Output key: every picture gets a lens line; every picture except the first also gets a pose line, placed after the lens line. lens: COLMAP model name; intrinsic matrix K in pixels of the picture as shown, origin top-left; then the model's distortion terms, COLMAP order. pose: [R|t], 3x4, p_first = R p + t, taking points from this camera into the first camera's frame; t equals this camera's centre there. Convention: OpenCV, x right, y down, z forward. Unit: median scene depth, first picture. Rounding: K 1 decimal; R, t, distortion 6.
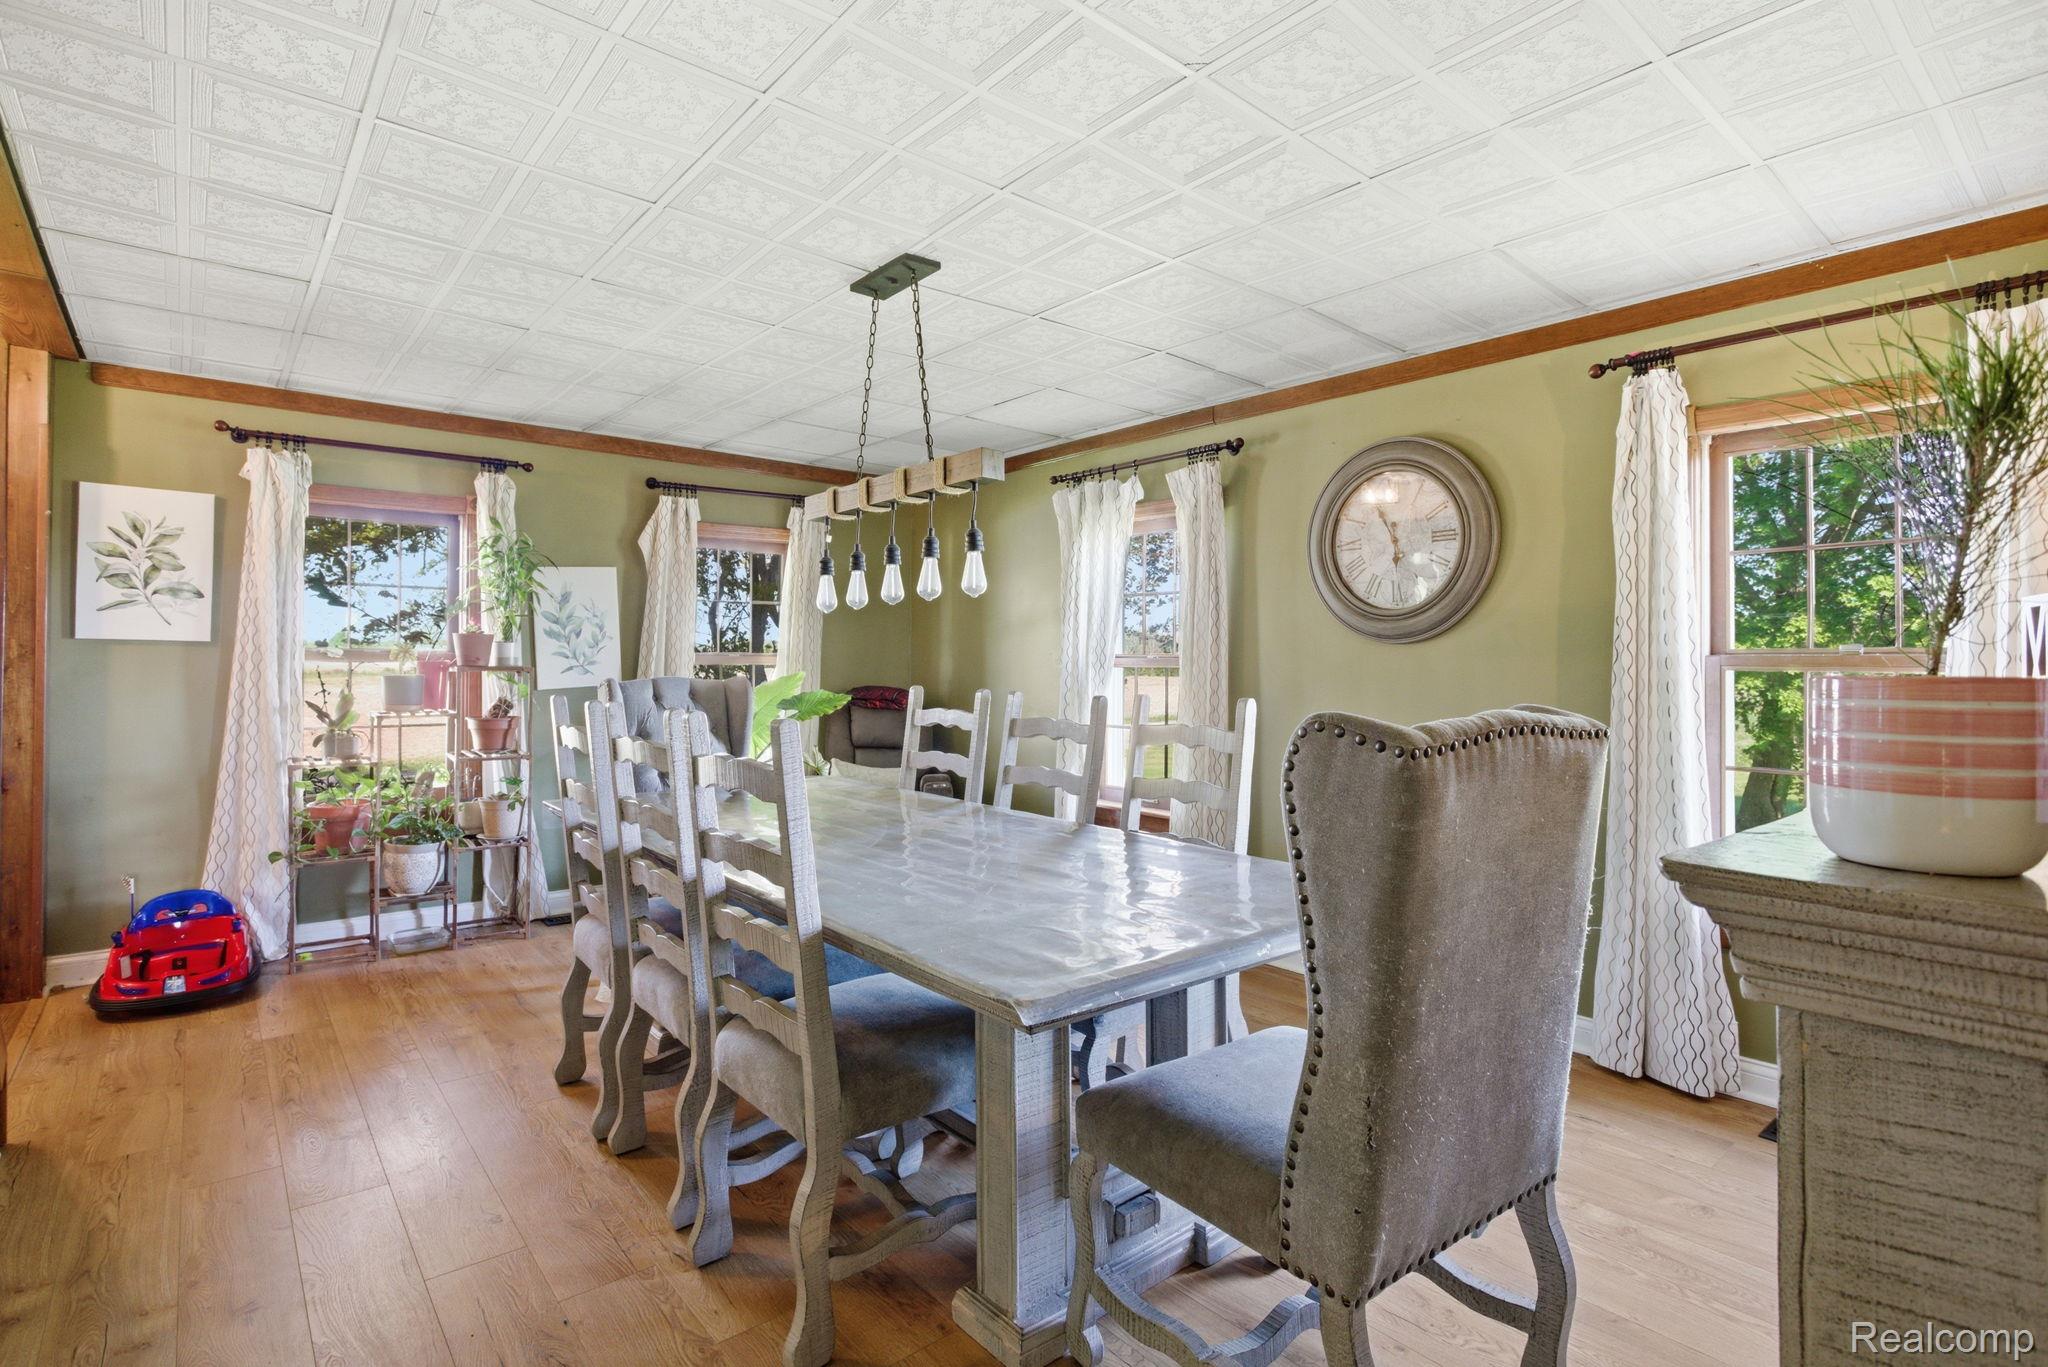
lens RADIAL K [[1010.1, 0, 1029.3], [0, 1010.1, 638.7], [0, 0, 1]] dist [-0.014742, 0.003993]
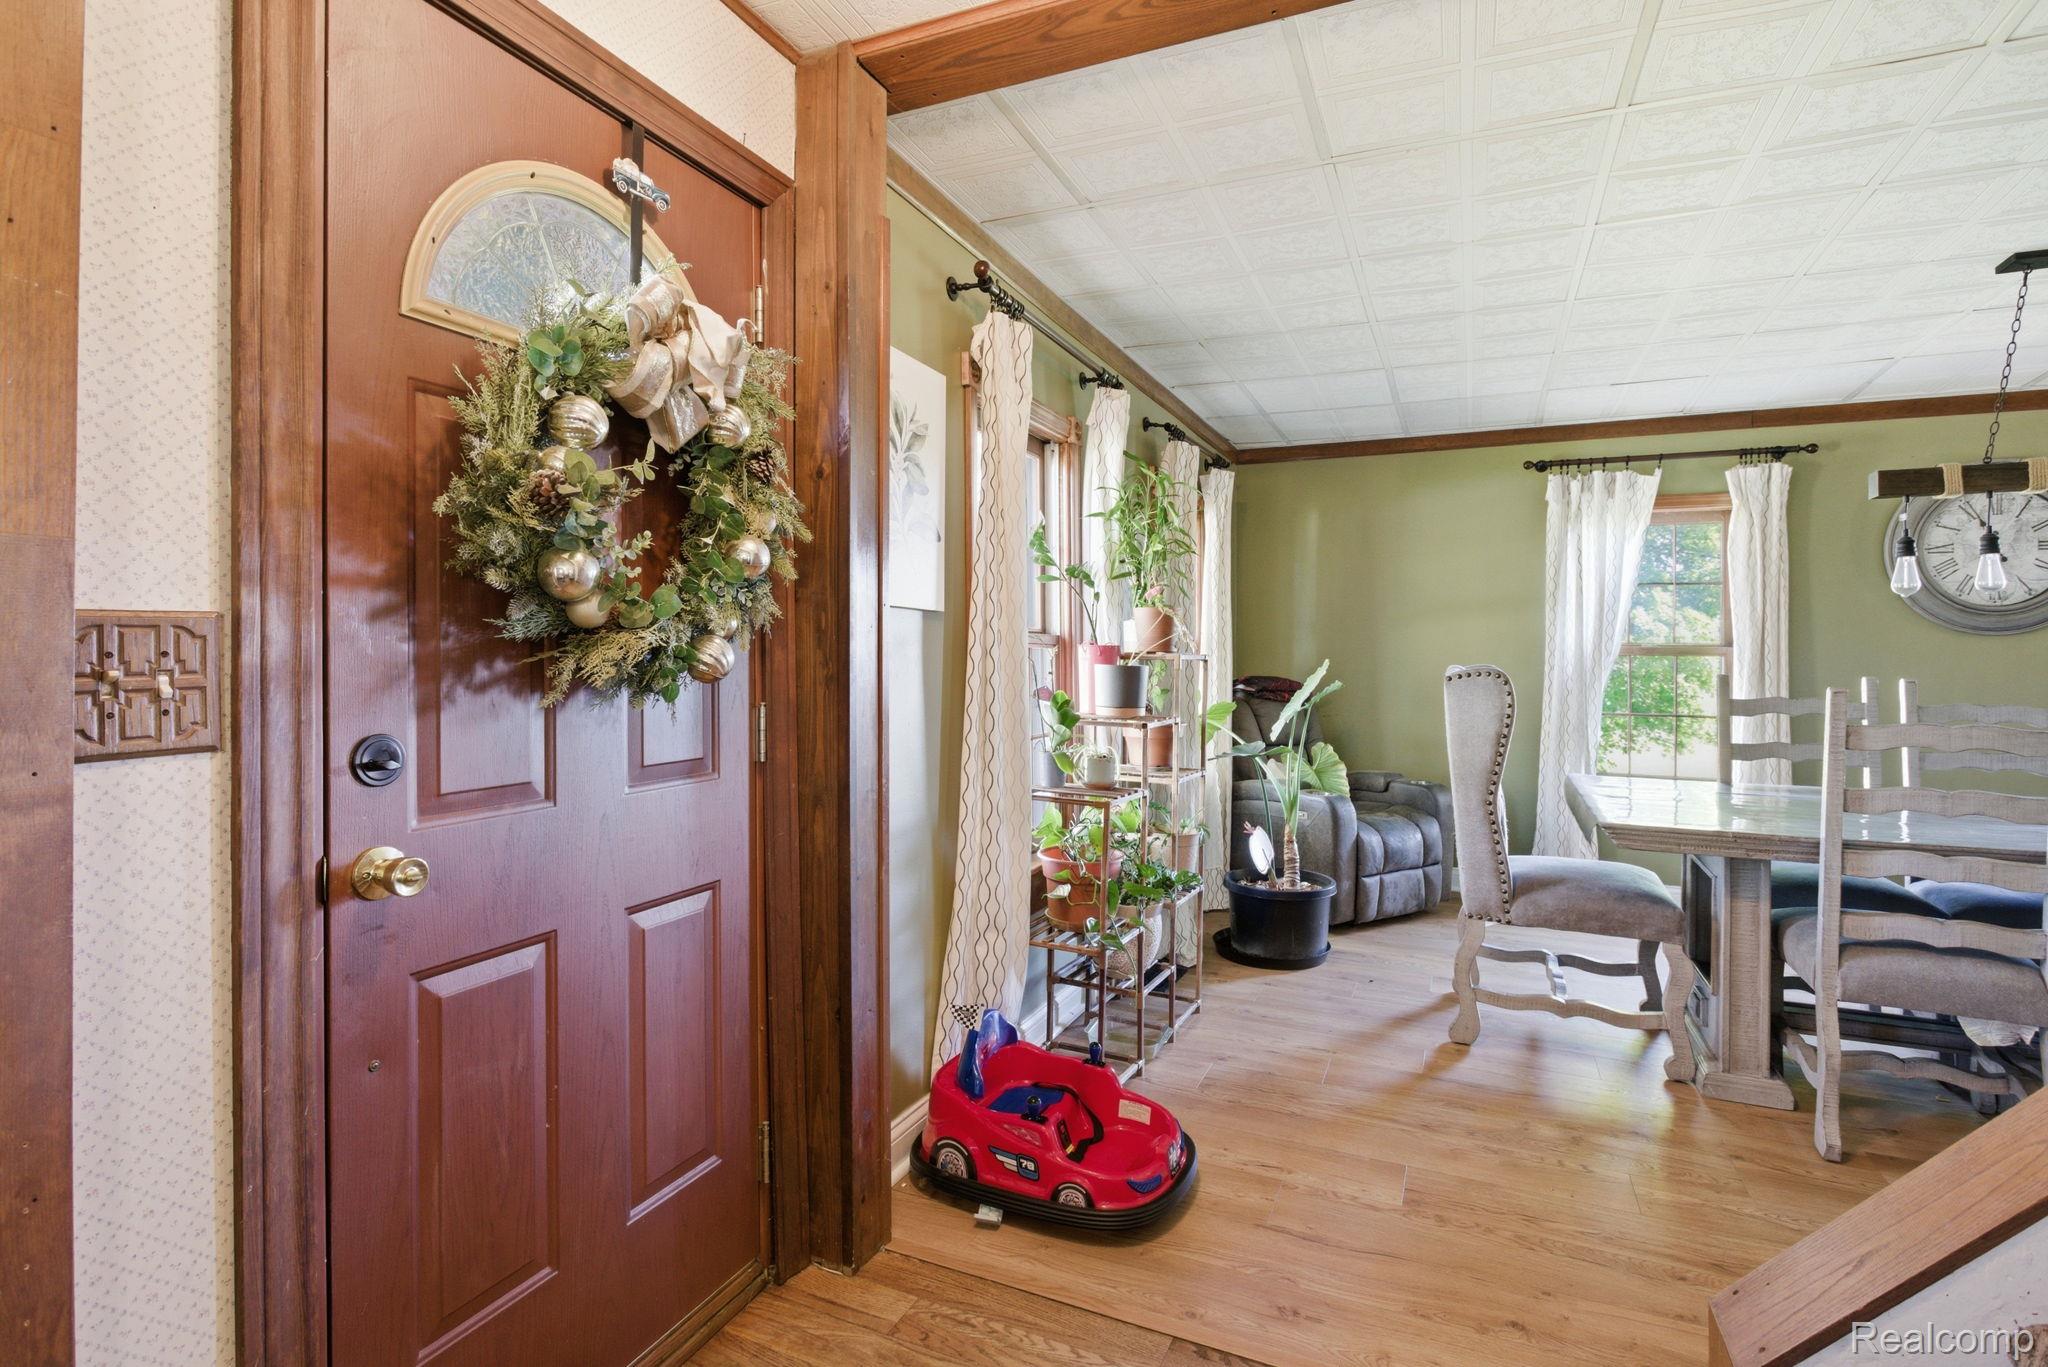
lens RADIAL K [[1010.1, 0, 1015.9], [0, 1010.1, 658.7], [0, 0, 1]] dist [-0.014742, 0.003993]
pose [[0.902400, 0.000363, 0.430898, -1.044751], [-0.009027, 0.999796, 0.018062, 0.018998], [-0.430804, -0.020189, 0.902220, 0.414172]]
